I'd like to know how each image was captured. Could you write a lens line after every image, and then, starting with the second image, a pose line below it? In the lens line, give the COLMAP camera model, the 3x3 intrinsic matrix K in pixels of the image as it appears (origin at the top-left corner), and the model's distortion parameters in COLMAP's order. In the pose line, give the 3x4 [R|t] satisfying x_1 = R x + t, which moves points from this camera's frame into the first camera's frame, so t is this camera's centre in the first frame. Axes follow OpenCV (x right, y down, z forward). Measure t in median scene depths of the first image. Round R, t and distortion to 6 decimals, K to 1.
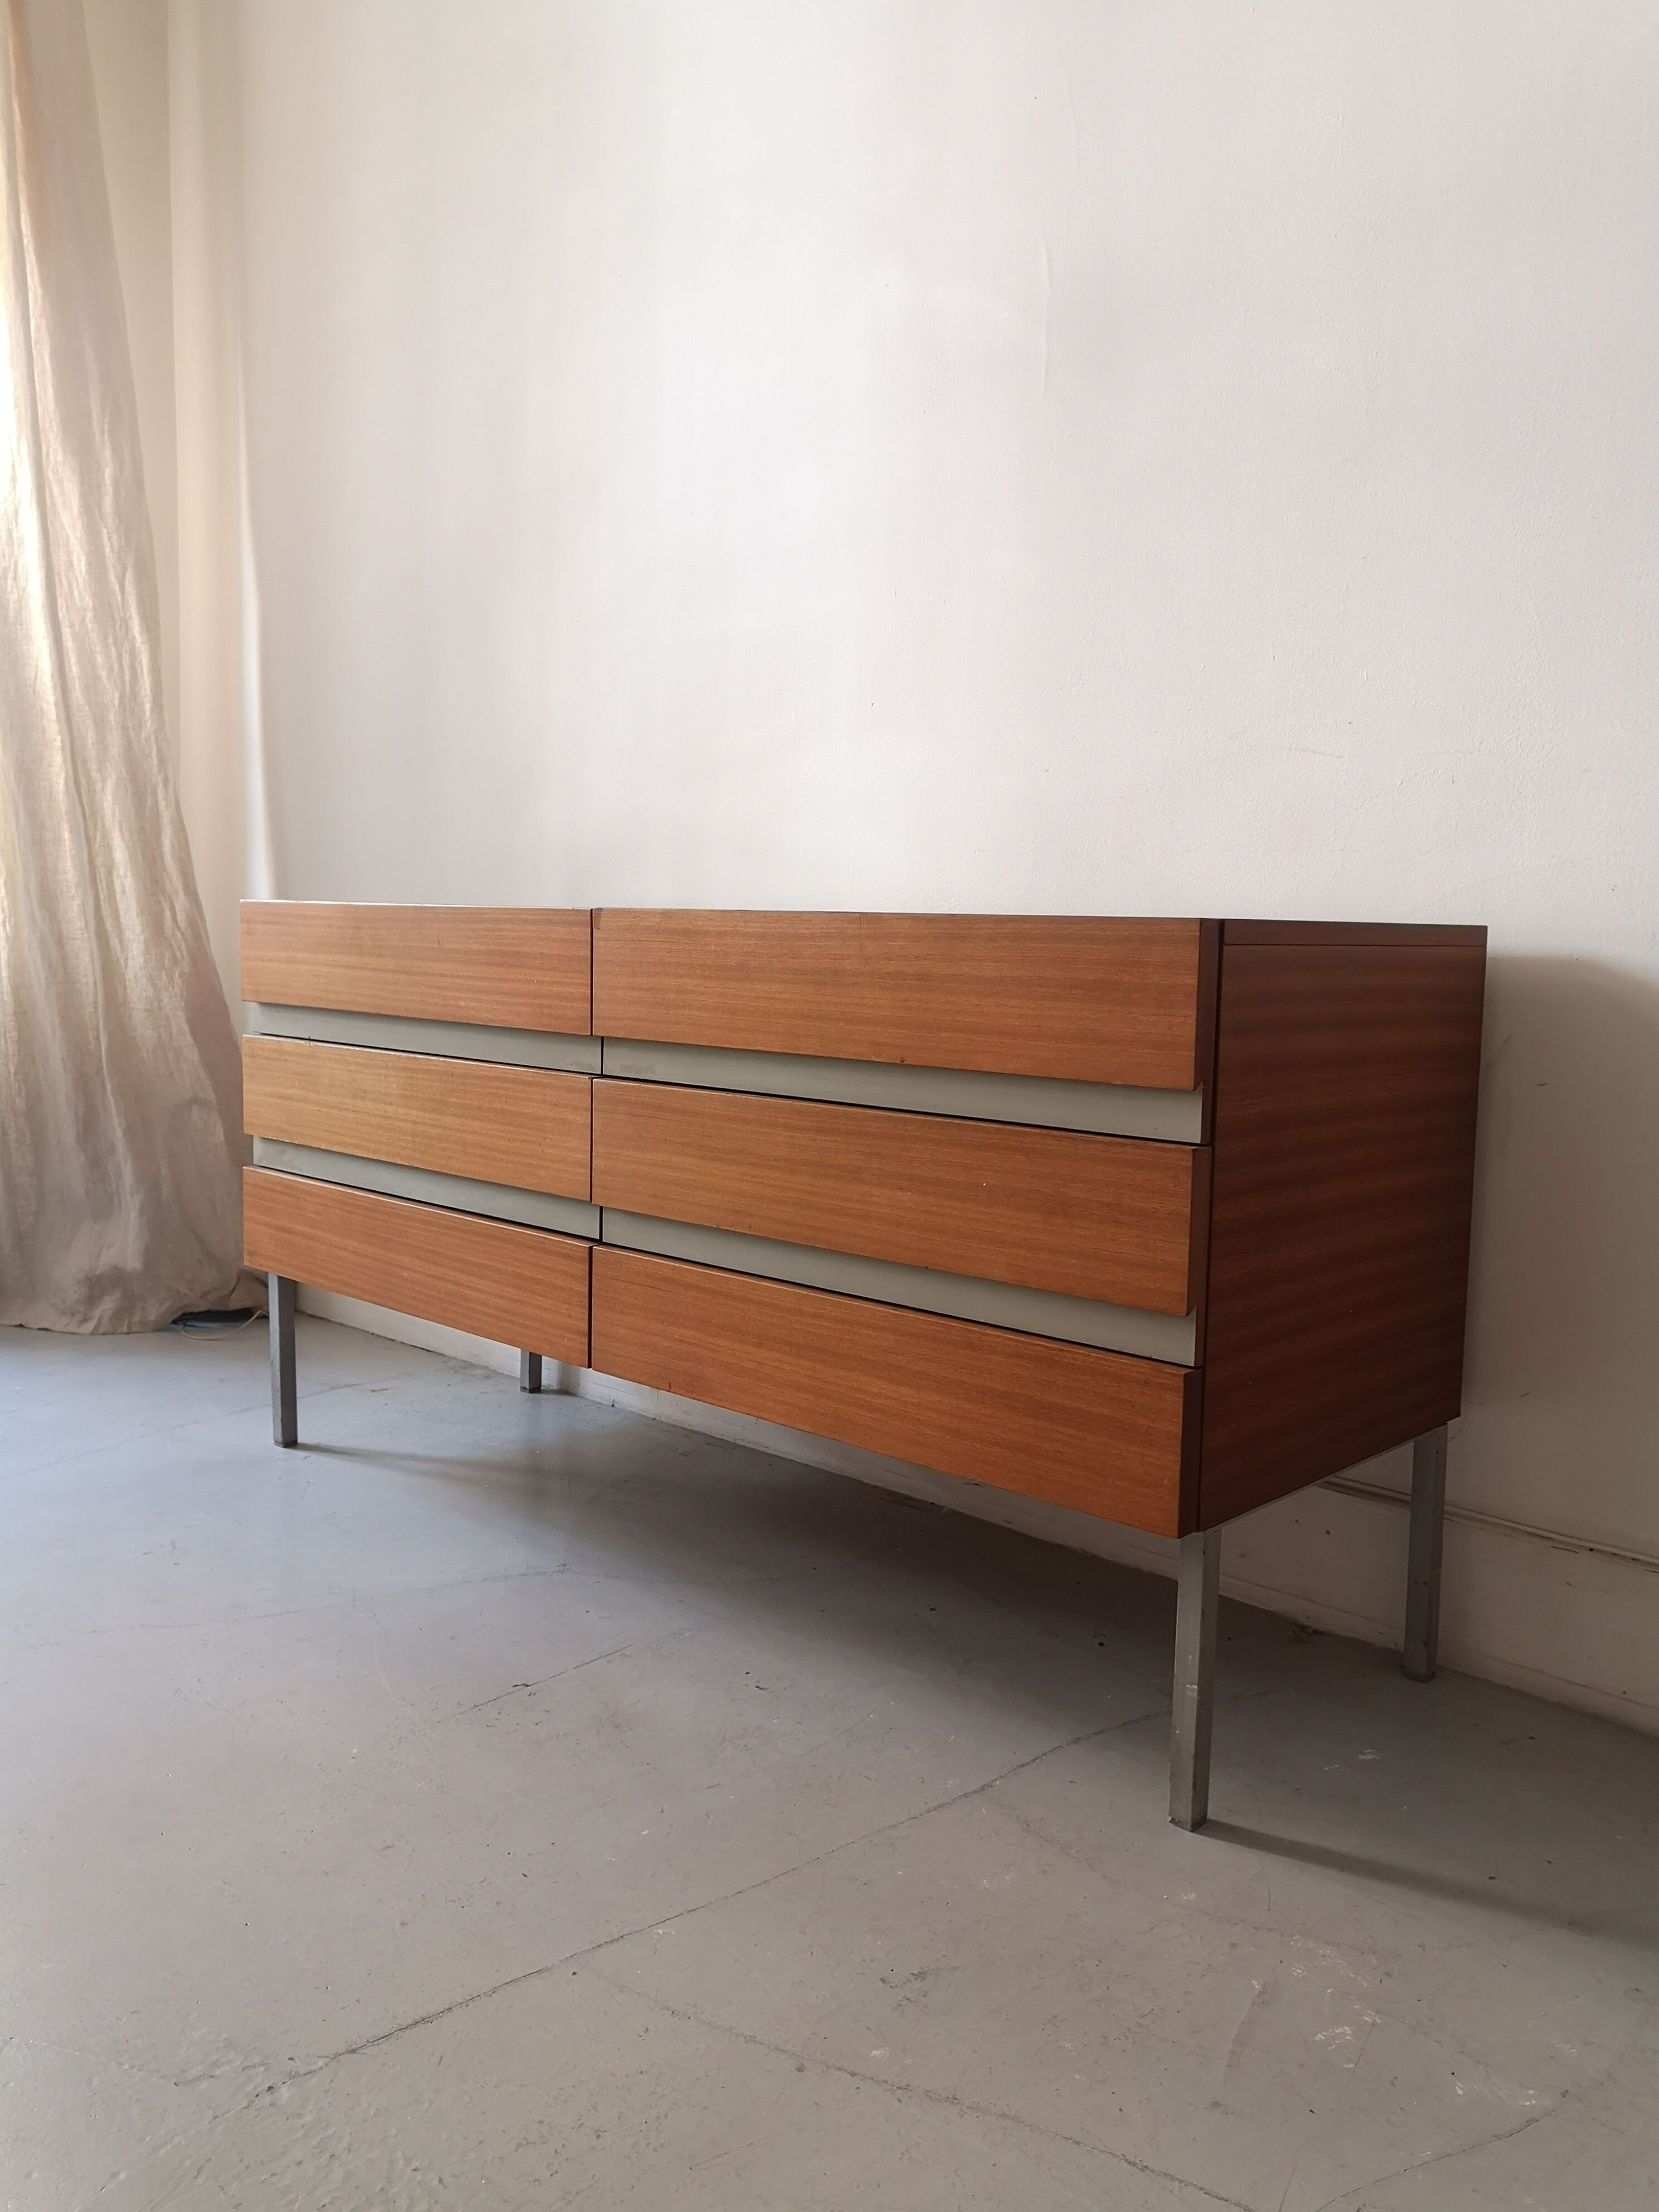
lens RADIAL K [[1771.0, 0, 834.2], [0, 1771.0, 1107.7], [0, 0, 1]] dist [0.005247, -0.002561]
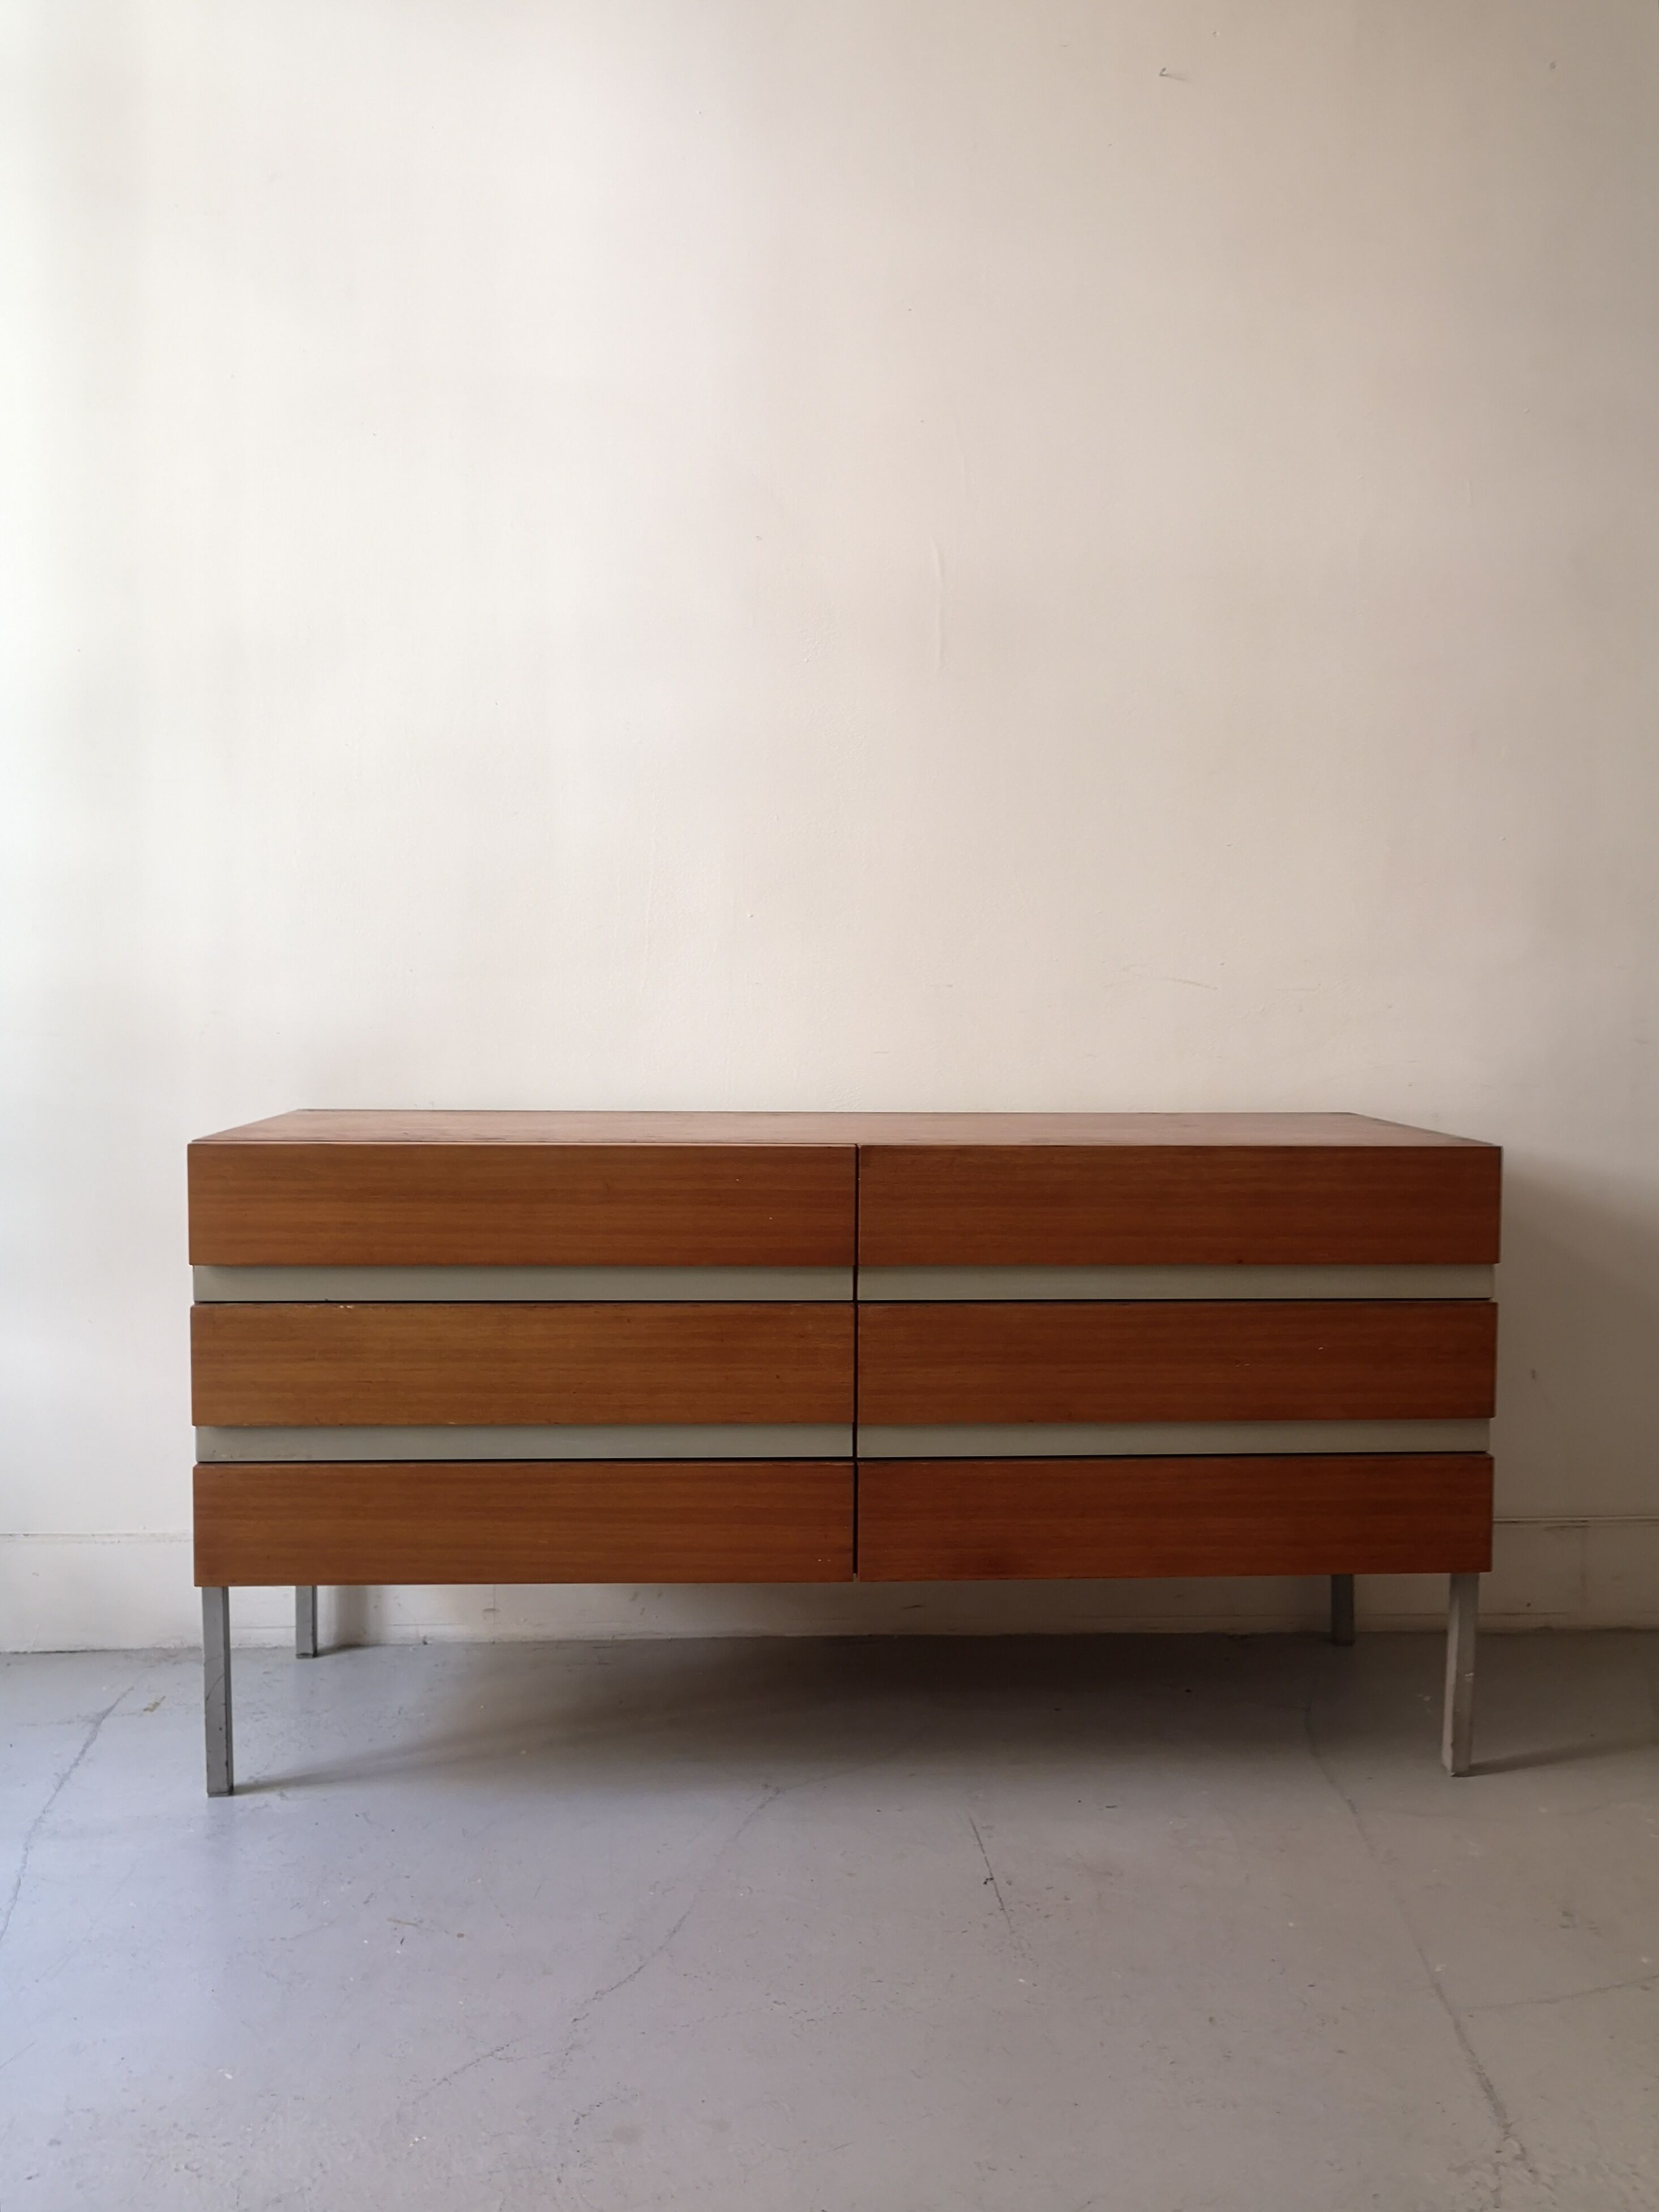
lens RADIAL K [[1781.5, 0, 829.5], [0, 1781.5, 1106.0], [0, 0, 1]] dist [0.004383, -0.003739]
pose [[0.695051, -0.065645, 0.715957, -0.784938], [0.086023, 0.996262, 0.007835, -0.126321], [-0.713796, 0.056143, 0.698100, 0.228702]]
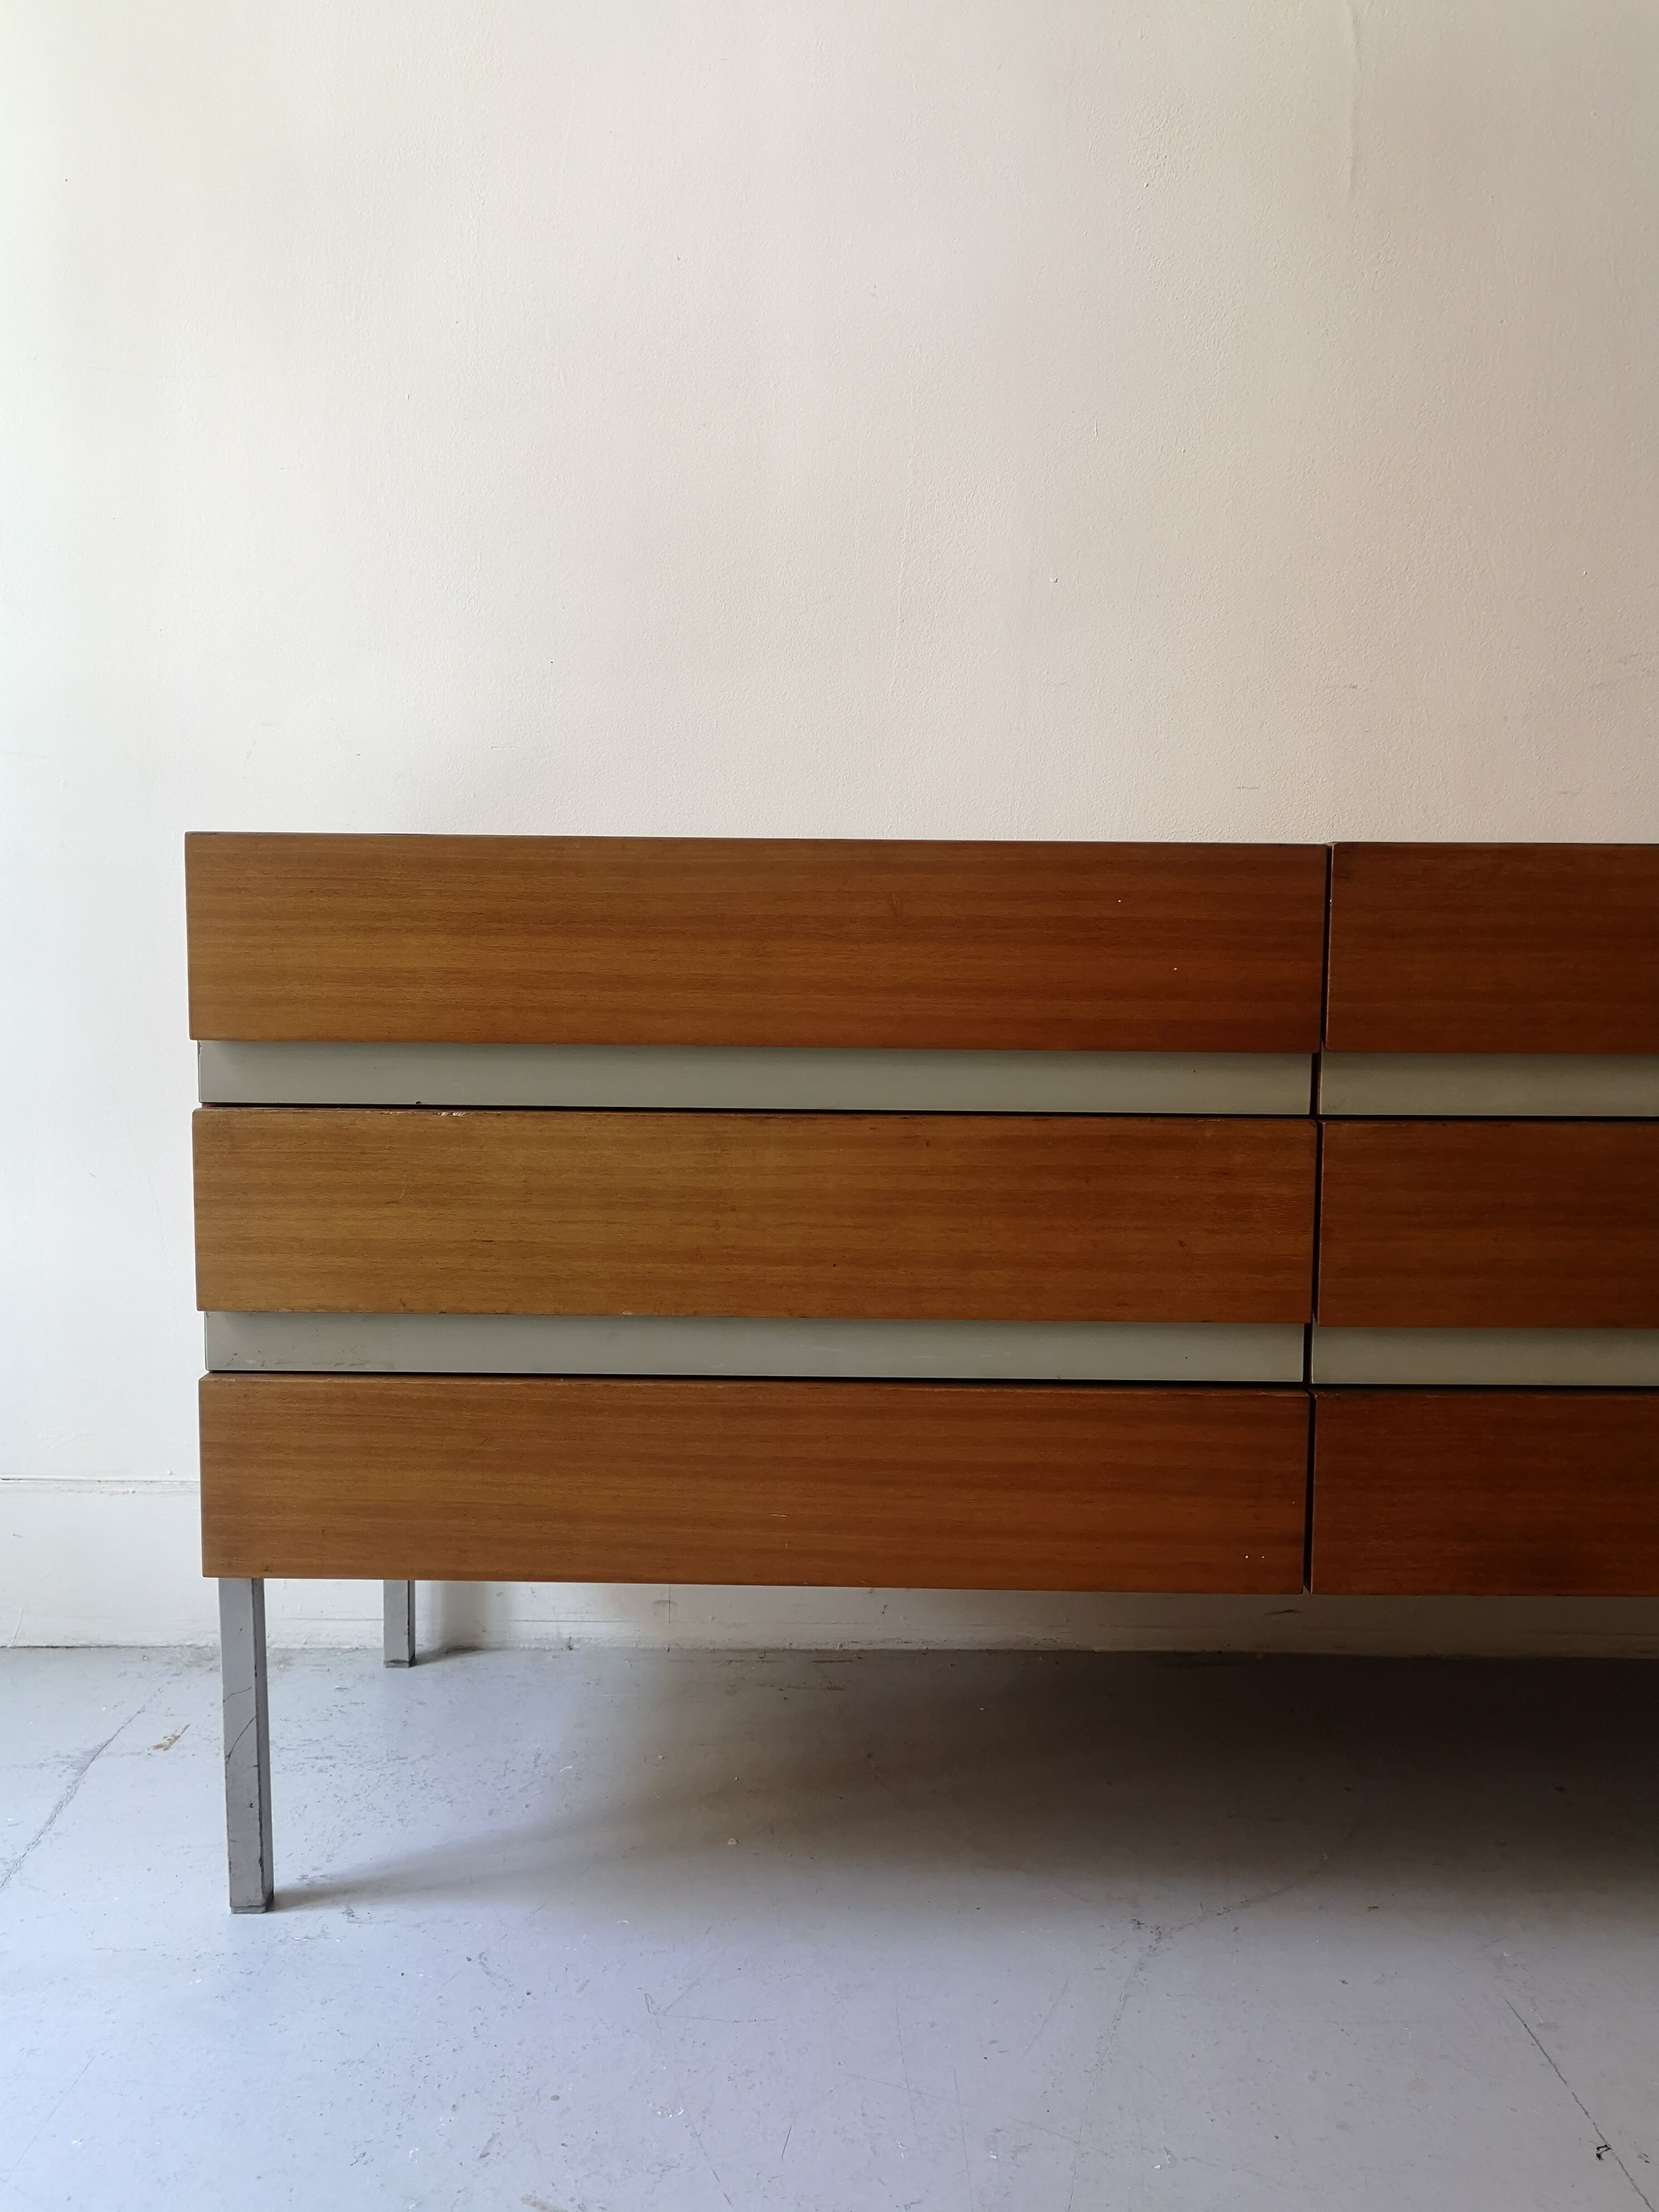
lens RADIAL K [[1763.3, 0, 829.5], [0, 1763.3, 1106.0], [0, 0, 1]] dist [0.003586, -0.002088]
pose [[0.738756, -0.080049, 0.669203, -0.582484], [0.080653, 0.996286, 0.030139, -0.047222], [-0.669130, 0.031707, 0.742469, 0.575844]]
